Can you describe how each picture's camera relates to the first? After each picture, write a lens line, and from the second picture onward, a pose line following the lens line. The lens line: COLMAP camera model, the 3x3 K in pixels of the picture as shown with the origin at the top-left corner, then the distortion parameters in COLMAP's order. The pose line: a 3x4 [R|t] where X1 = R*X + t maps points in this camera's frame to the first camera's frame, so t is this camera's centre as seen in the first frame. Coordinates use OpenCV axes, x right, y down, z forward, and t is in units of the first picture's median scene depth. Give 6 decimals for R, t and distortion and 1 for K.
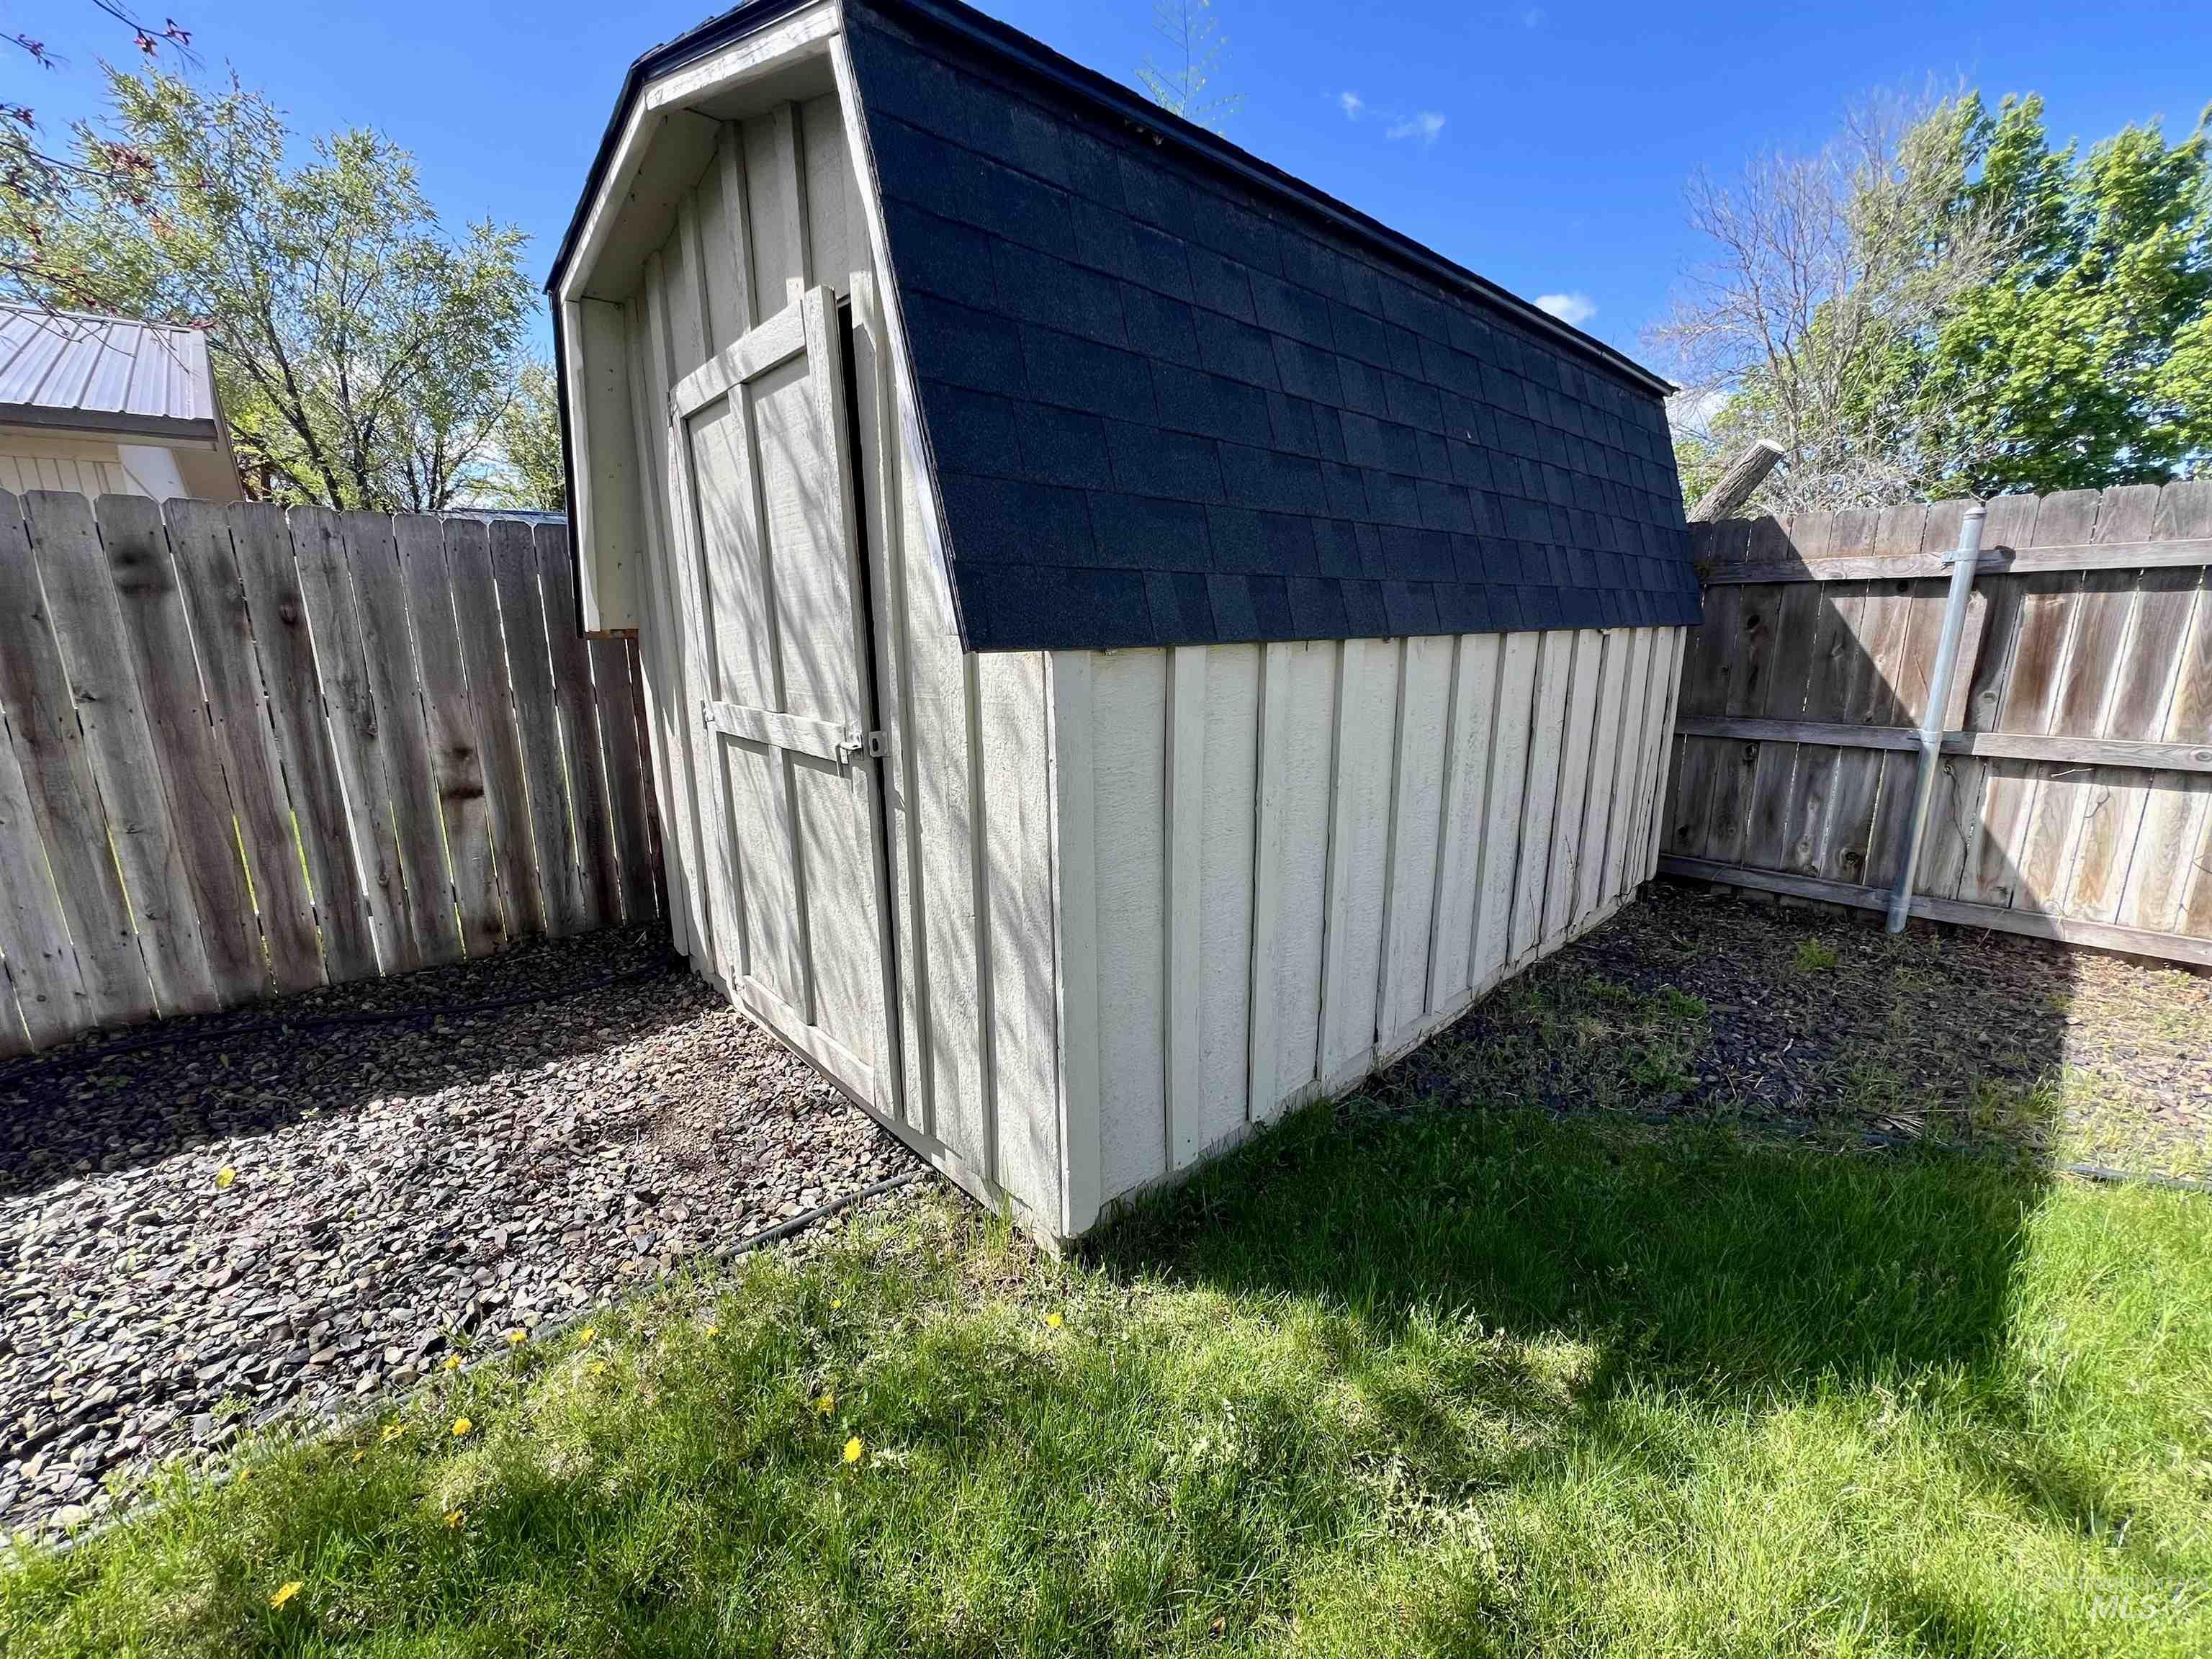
lens RADIAL K [[885.6, 0, 1103.6], [0, 885.6, 826.4], [0, 0, 1]] dist [-0.003561, -0.000064]
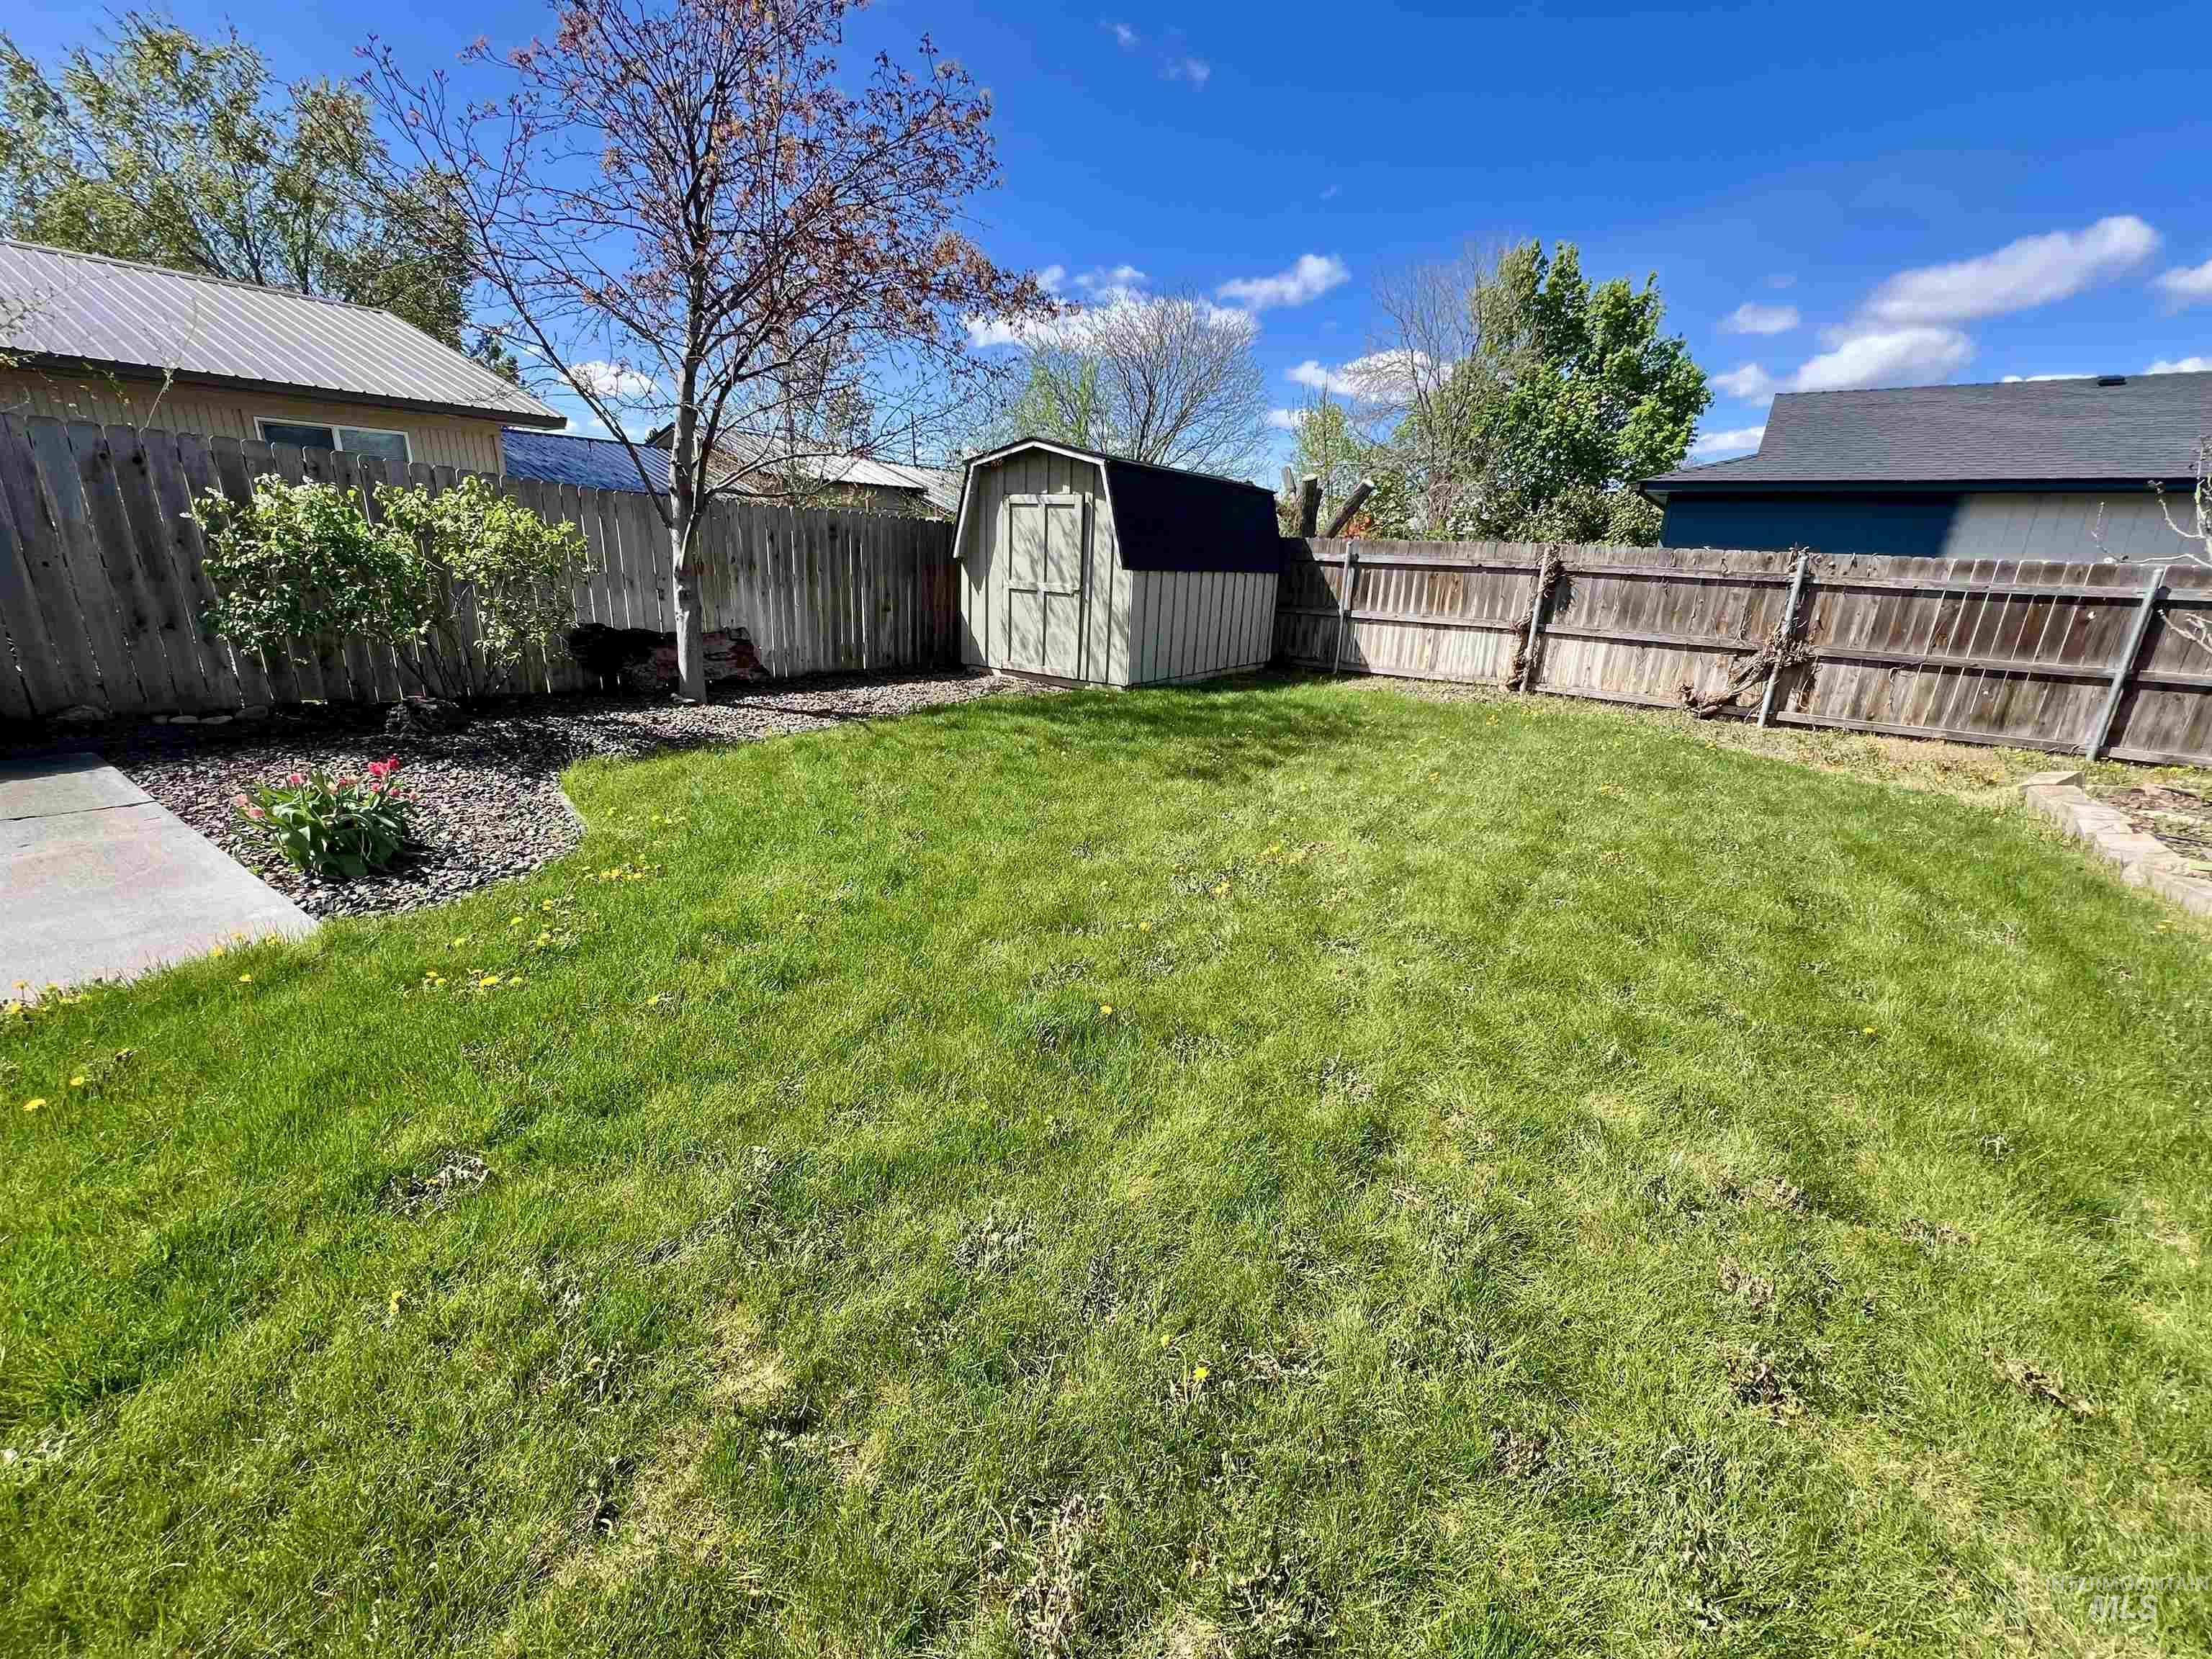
lens RADIAL K [[885.6, 0, 1103.6], [0, 885.6, 826.4], [0, 0, 1]] dist [-0.003561, -0.000064]
pose [[0.972411, -0.014807, 0.232805, -0.811418], [-0.002869, 0.997149, 0.075407, 0.523749], [-0.233258, -0.073995, 0.969596, -2.375954]]
